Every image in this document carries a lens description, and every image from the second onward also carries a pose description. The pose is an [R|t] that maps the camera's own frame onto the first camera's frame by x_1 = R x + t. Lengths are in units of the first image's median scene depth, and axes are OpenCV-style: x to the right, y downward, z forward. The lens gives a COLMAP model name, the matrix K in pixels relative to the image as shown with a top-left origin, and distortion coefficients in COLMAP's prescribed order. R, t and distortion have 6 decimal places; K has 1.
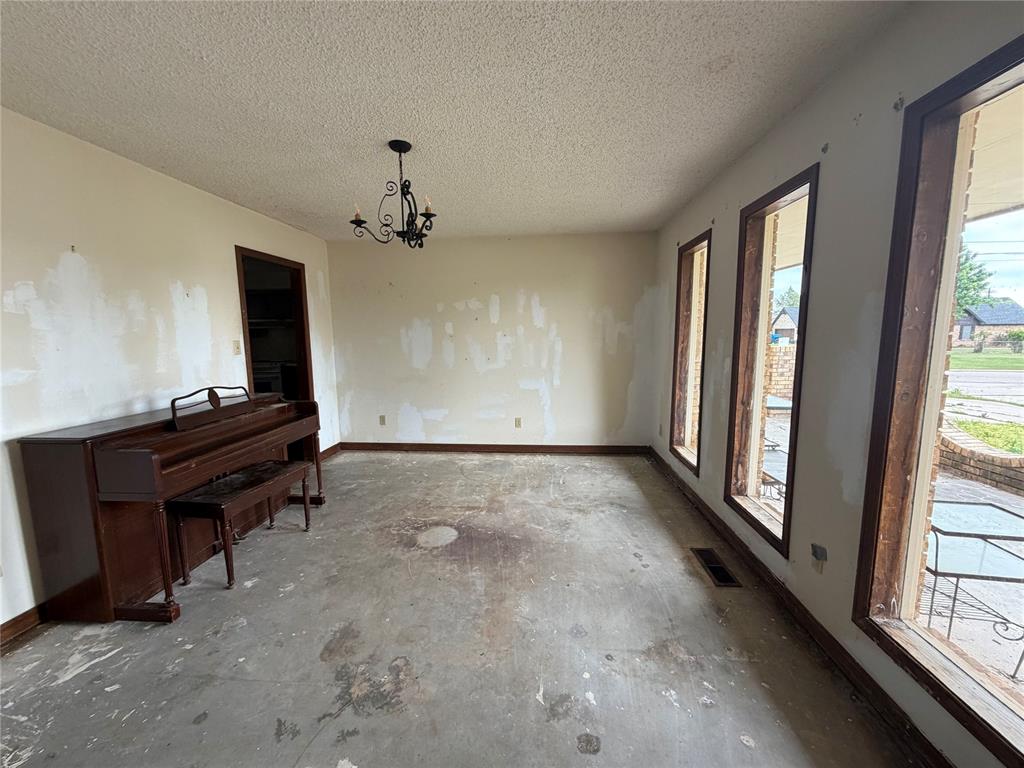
lens RADIAL K [[406.4, 0, 510.0], [0, 406.4, 383.6], [0, 0, 1]] dist [0.001689, -0.000237]
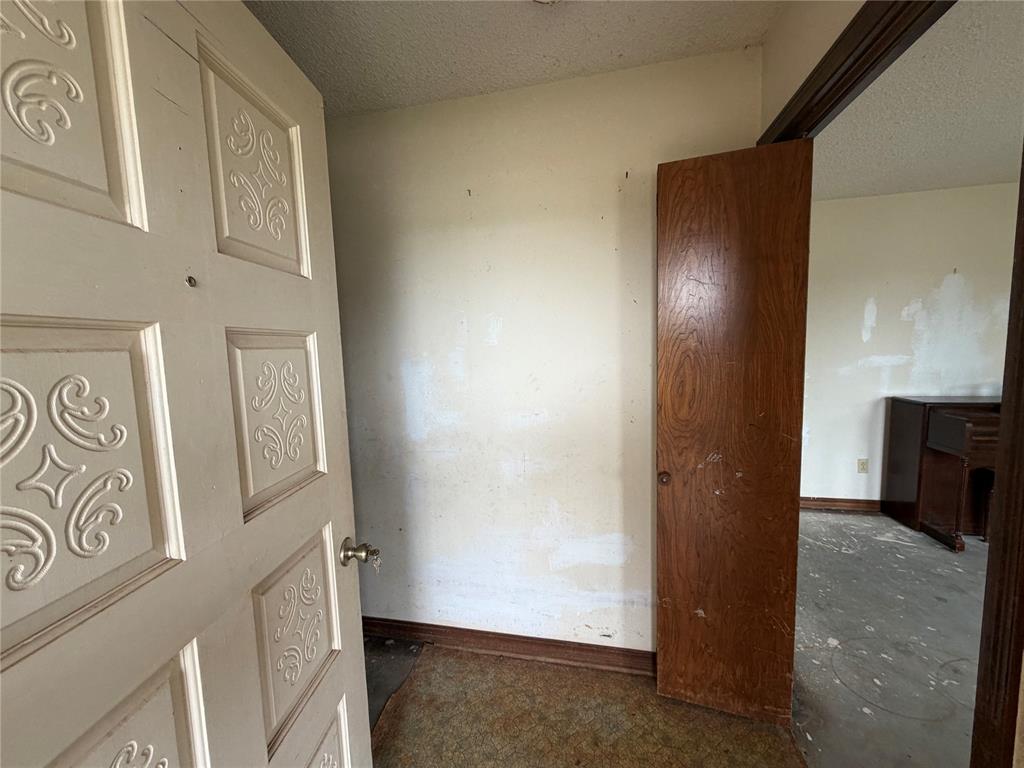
lens RADIAL K [[406.4, 0, 510.0], [0, 406.4, 383.6], [0, 0, 1]] dist [0.001689, -0.000237]
pose [[-0.136016, 0.110273, -0.984550, 0.606471], [-0.091753, 0.988113, 0.123348, 0.019277], [0.986449, 0.107113, -0.124281, -0.319655]]
